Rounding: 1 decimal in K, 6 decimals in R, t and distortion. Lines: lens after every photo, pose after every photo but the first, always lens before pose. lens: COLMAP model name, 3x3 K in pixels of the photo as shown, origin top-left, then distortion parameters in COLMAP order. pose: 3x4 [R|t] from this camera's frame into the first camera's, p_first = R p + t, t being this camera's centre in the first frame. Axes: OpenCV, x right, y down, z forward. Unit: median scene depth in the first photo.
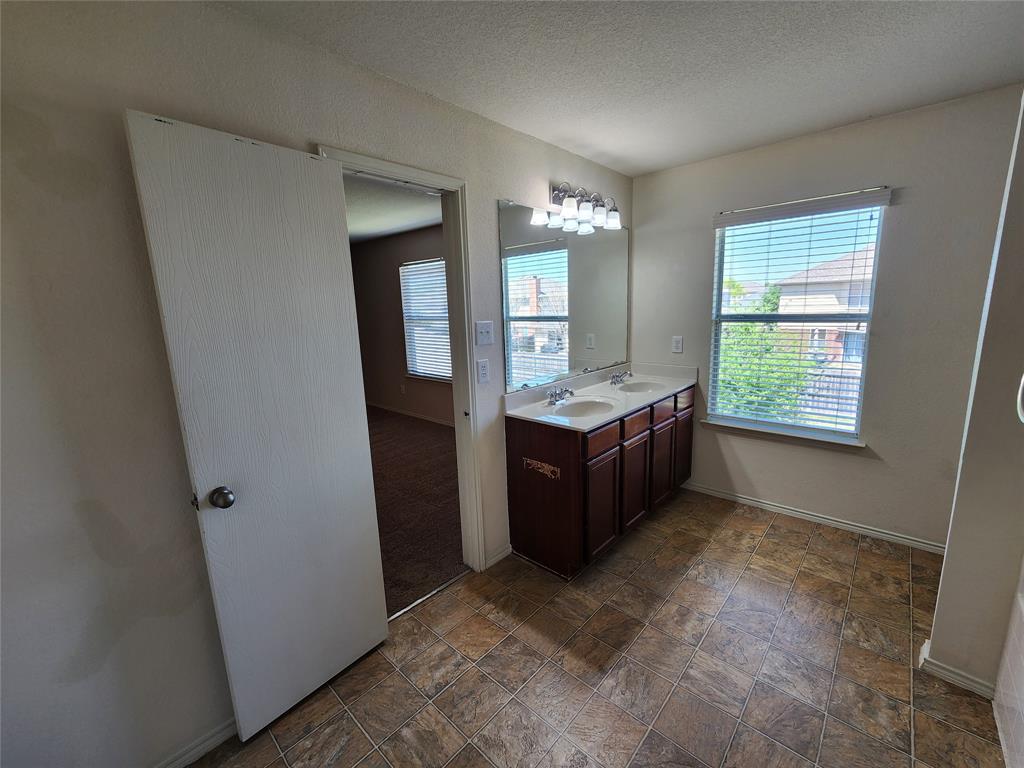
lens RADIAL K [[419.7, 0, 513.8], [0, 419.7, 381.1], [0, 0, 1]] dist [-0.000836, 0.000240]
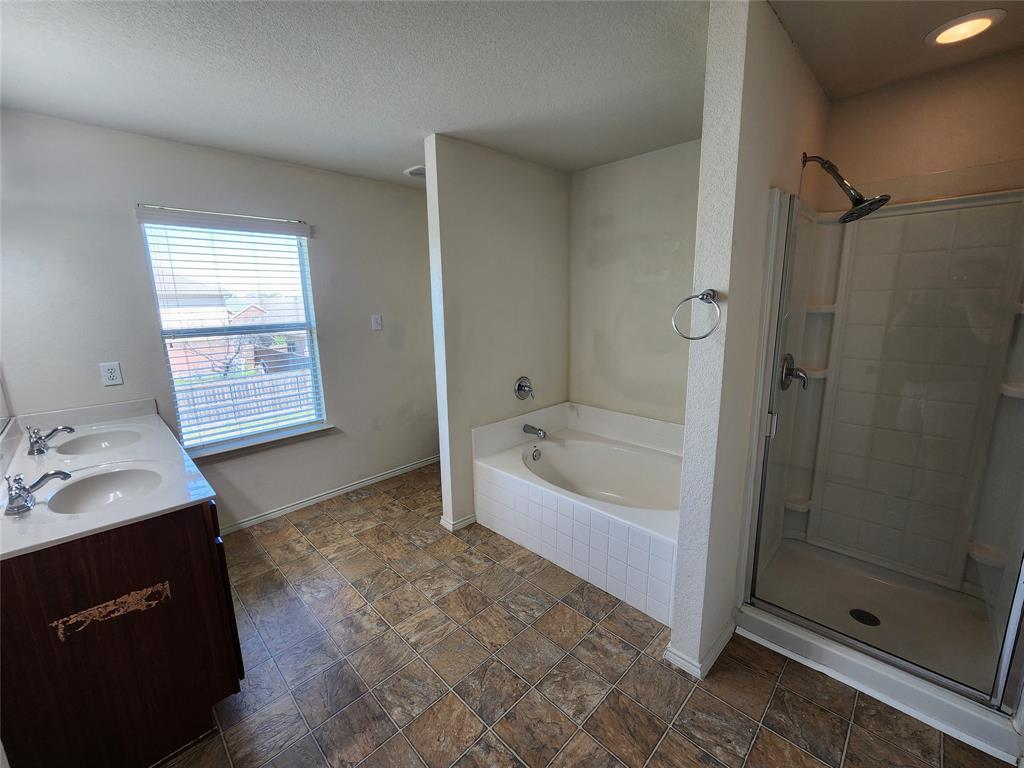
lens RADIAL K [[427.7, 0, 510.7], [0, 427.7, 366.8], [0, 0, 1]] dist [-0.001237, -0.000214]
pose [[0.058549, -0.127643, 0.990091, -0.504227], [0.207726, 0.971641, 0.112980, -0.065565], [-0.976433, 0.199053, 0.083403, 0.448092]]
